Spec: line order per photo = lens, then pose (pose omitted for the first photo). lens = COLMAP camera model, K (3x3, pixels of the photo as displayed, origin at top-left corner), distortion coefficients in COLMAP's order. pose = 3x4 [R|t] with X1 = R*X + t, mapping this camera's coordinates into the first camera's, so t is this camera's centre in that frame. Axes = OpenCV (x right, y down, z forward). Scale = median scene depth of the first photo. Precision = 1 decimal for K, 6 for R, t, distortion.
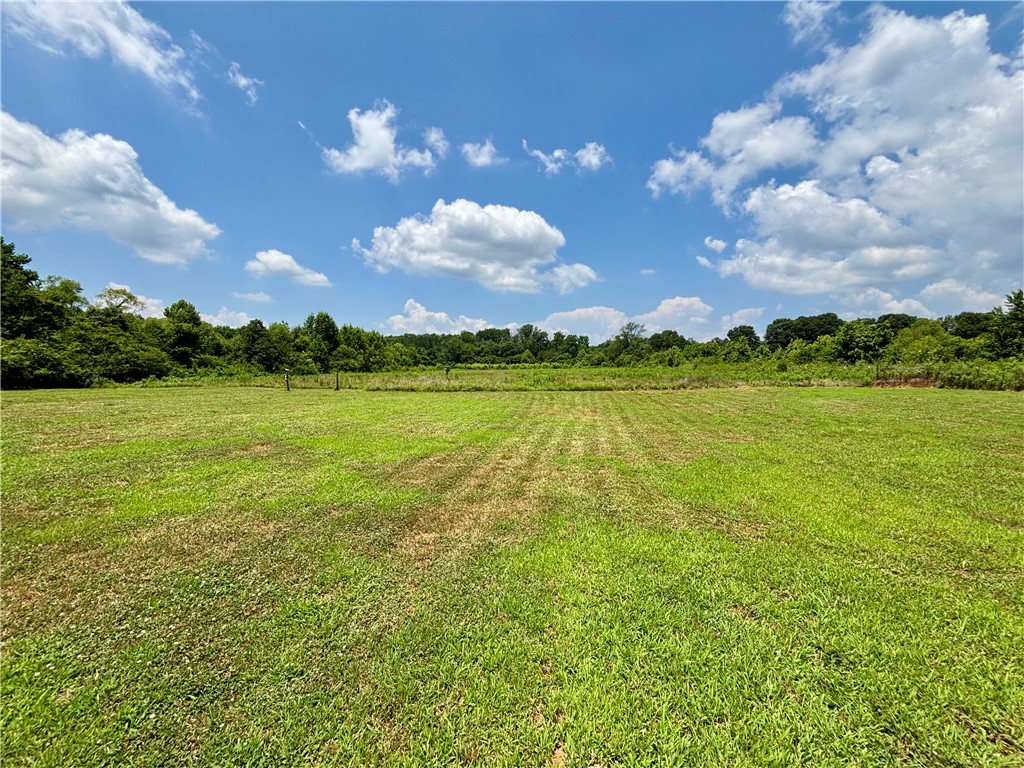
lens RADIAL K [[411.4, 0, 510.6], [0, 411.4, 385.2], [0, 0, 1]] dist [-0.000584, -0.000568]
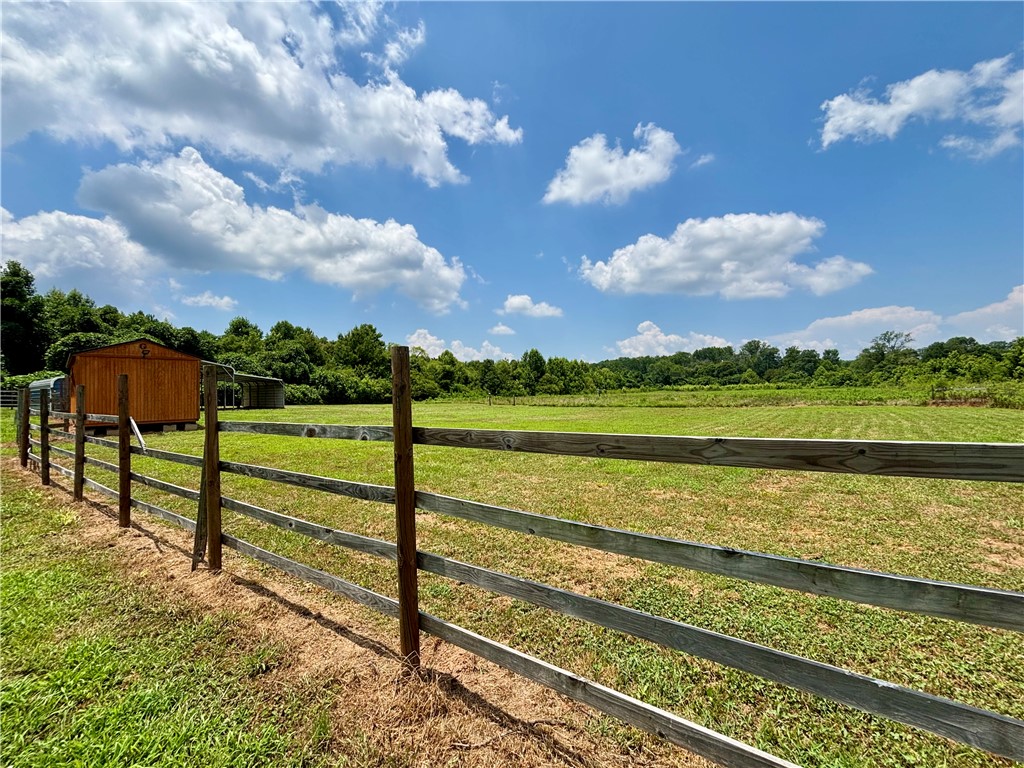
lens RADIAL K [[418.7, 0, 510.2], [0, 418.7, 388.9], [0, 0, 1]] dist [0.004038, -0.000576]
pose [[0.857619, -0.012591, -0.514132, 0.079297], [-0.010317, 0.999078, -0.041677, 0.002756], [0.514183, 0.041048, 0.856698, -0.083604]]
